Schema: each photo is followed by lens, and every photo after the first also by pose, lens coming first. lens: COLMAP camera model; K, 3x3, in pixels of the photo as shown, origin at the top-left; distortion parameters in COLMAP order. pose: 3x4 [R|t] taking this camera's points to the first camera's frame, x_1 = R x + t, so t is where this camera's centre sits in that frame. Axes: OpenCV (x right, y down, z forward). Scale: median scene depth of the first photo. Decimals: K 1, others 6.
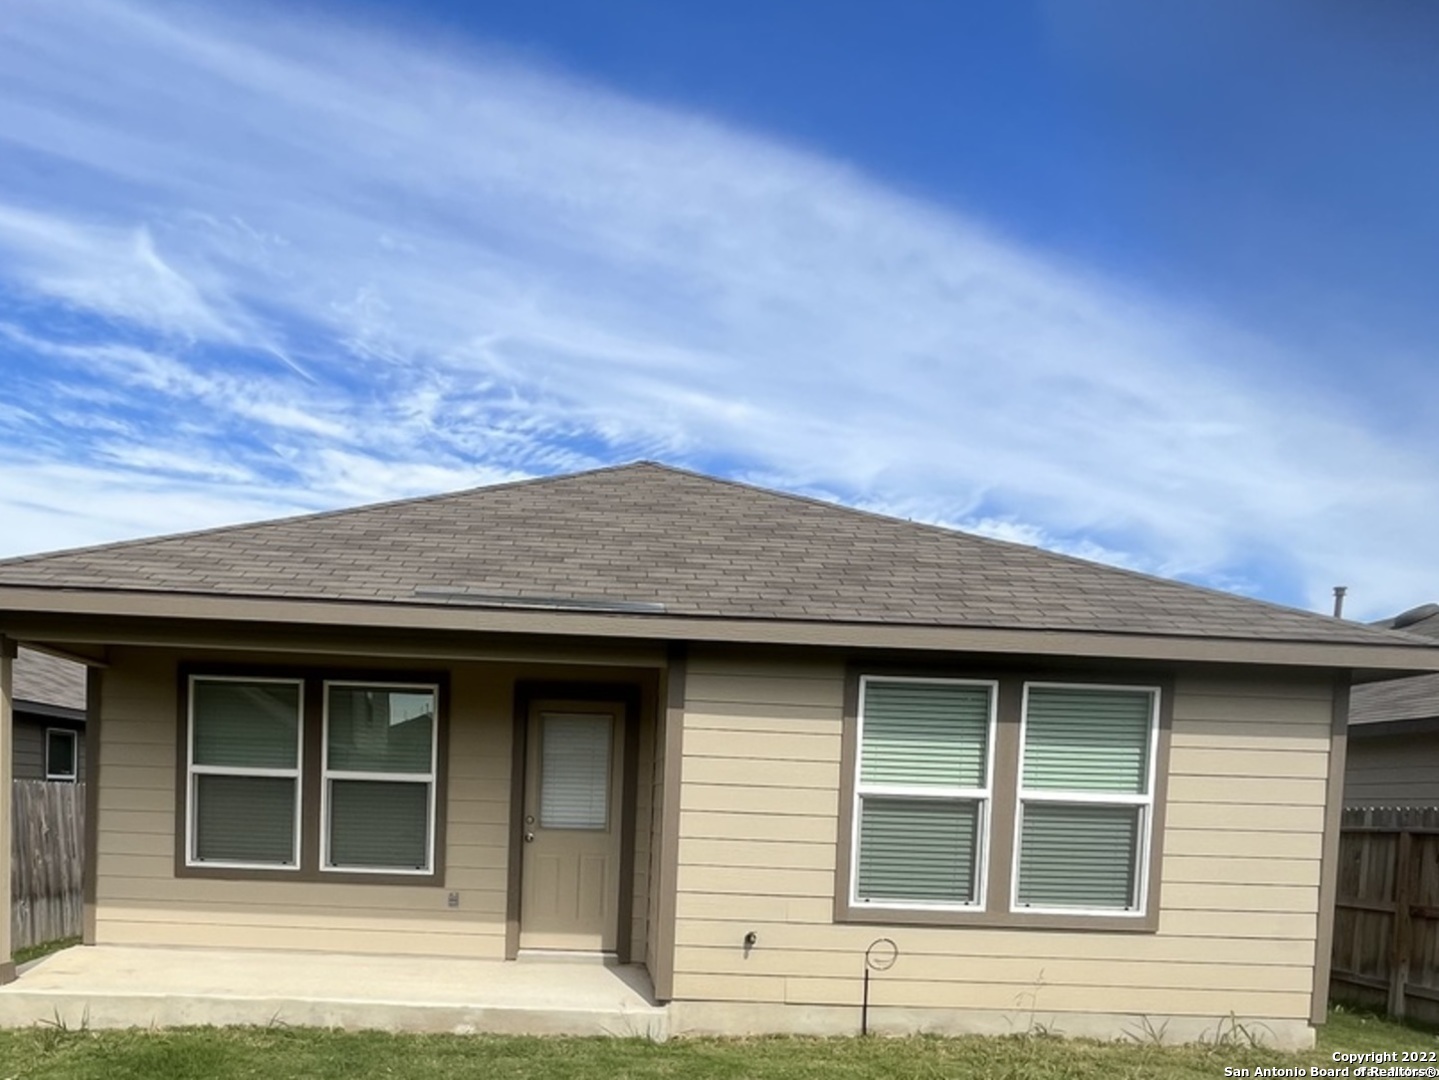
lens RADIAL K [[1126.0, 0, 719.6], [0, 1126.0, 542.1], [0, 0, 1]] dist [0.002790, -0.002551]
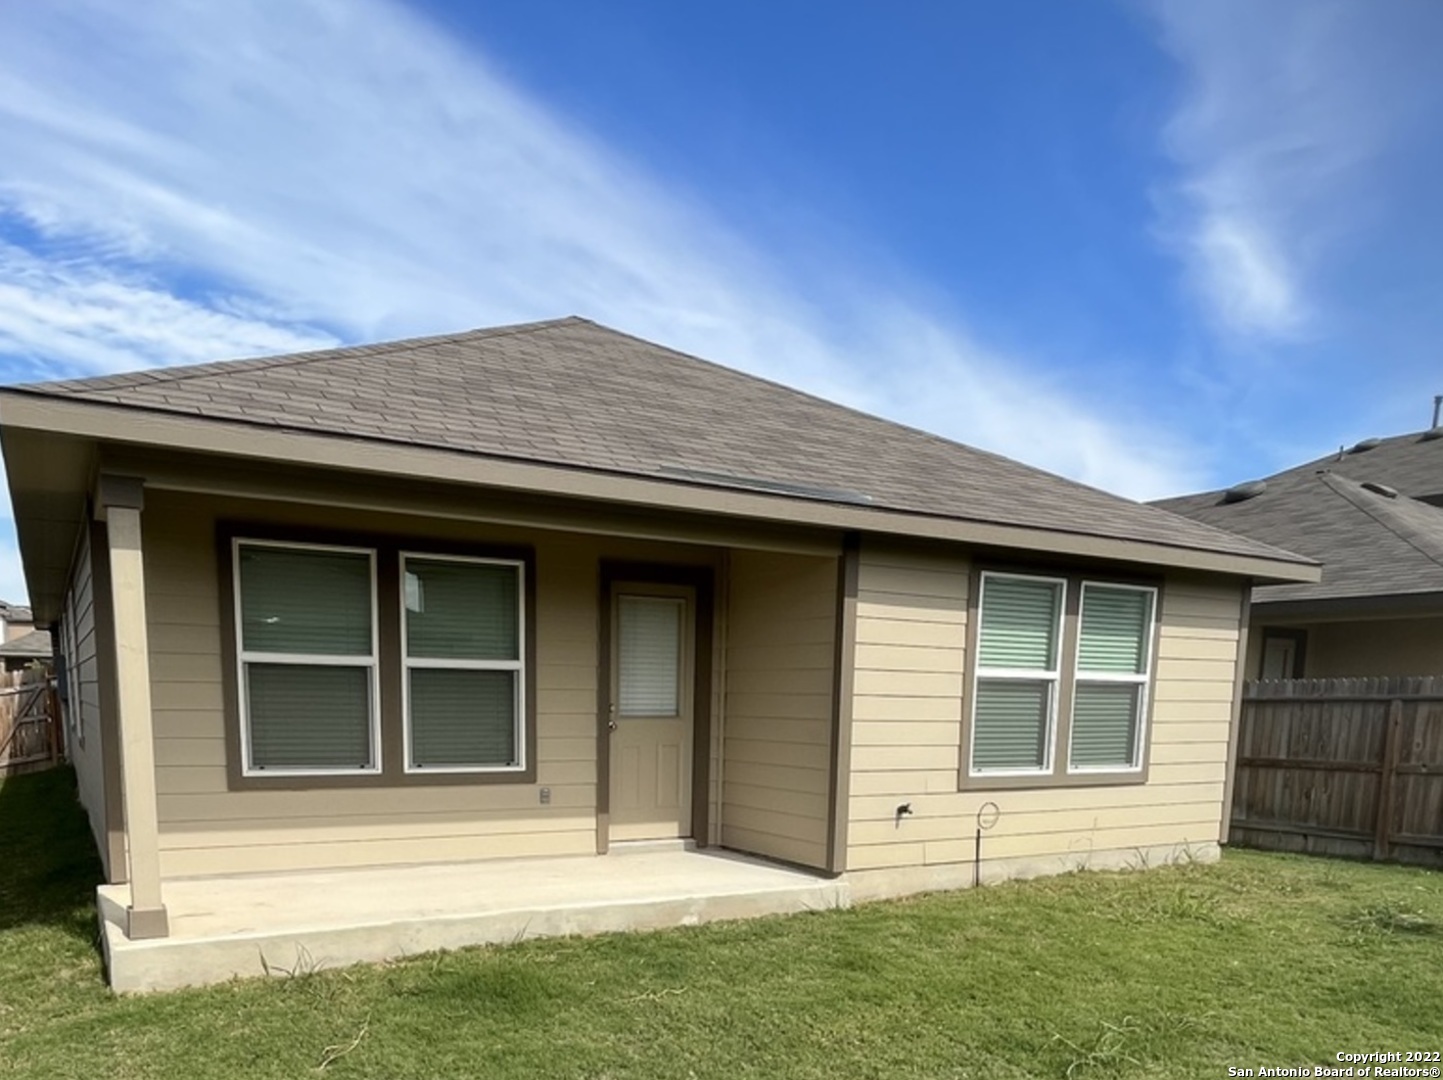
lens RADIAL K [[1221.1, 0, 722.1], [0, 1221.1, 538.4], [0, 0, 1]] dist [0.008907, -0.008308]
pose [[0.851381, 0.046256, 0.522504, -0.713710], [-0.104197, 0.991168, 0.082034, 0.015360], [-0.514095, -0.124286, 0.848681, 0.122718]]
